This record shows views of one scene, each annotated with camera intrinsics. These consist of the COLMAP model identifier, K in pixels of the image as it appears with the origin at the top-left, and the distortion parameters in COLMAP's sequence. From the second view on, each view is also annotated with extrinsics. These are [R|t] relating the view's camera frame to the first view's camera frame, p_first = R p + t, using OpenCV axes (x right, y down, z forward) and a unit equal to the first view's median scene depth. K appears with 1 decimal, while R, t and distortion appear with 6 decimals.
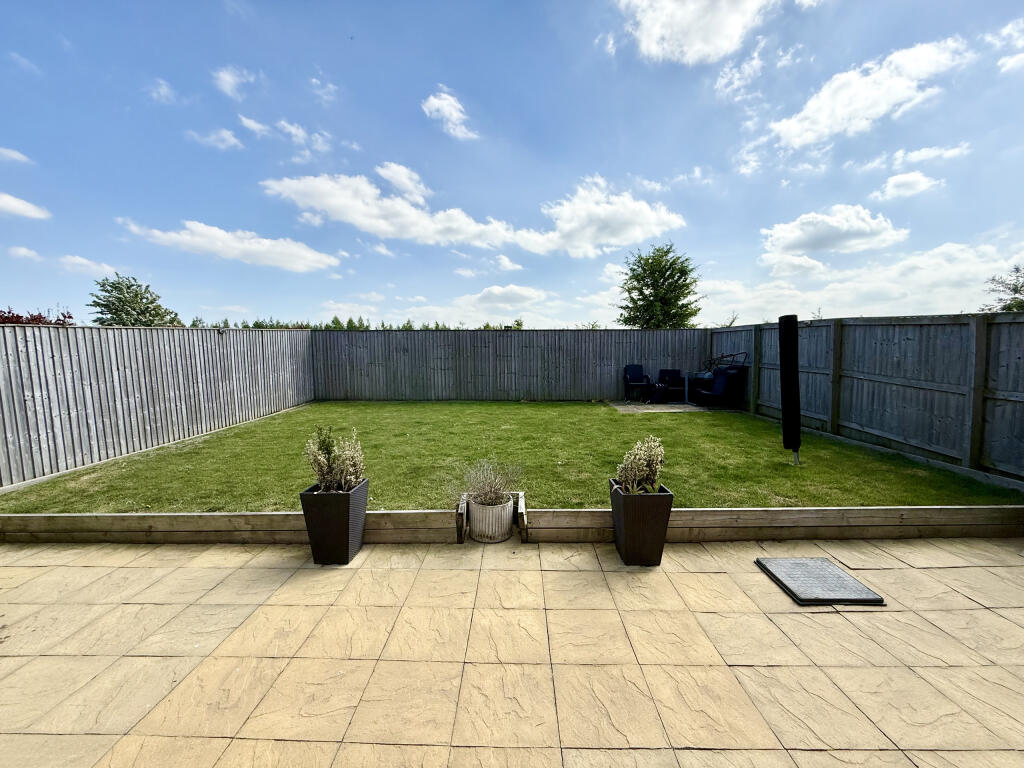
lens RADIAL K [[413.1, 0, 509.7], [0, 413.1, 383.5], [0, 0, 1]] dist [0.000603, 0.000632]
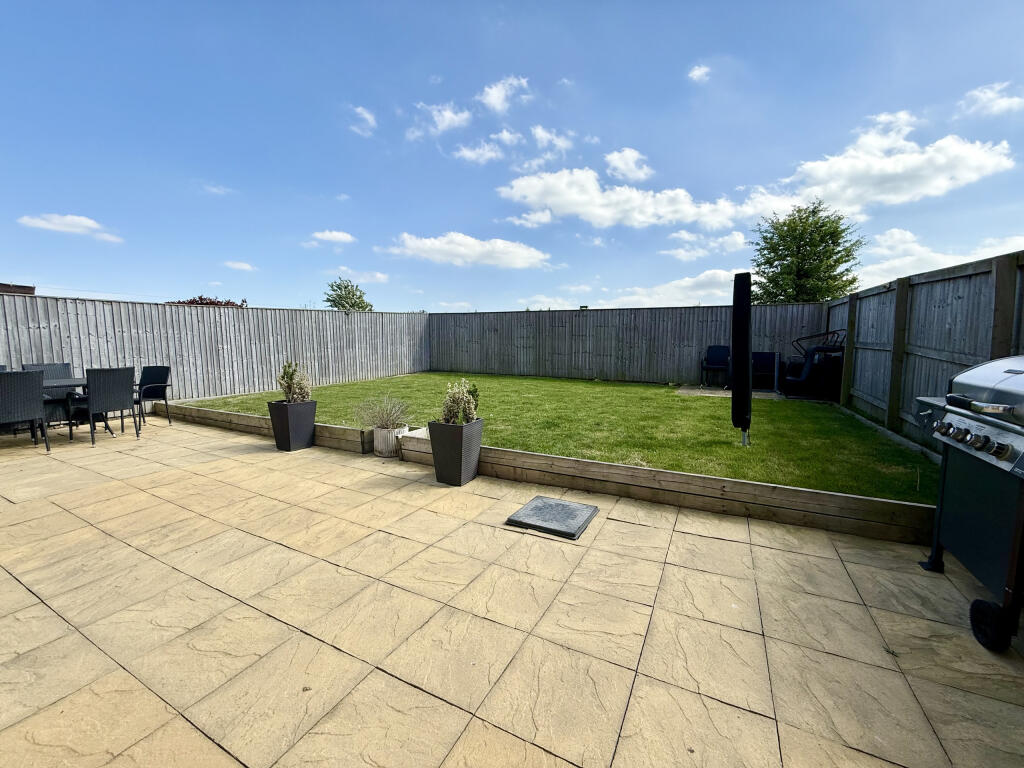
lens RADIAL K [[413.1, 0, 505.7], [0, 413.1, 385.3], [0, 0, 1]] dist [0.000603, 0.000632]
pose [[0.890898, 0.059808, -0.450248, 0.615115], [-0.048630, 0.998155, 0.036365, 0.060424], [0.451592, -0.010502, 0.892163, -0.001790]]
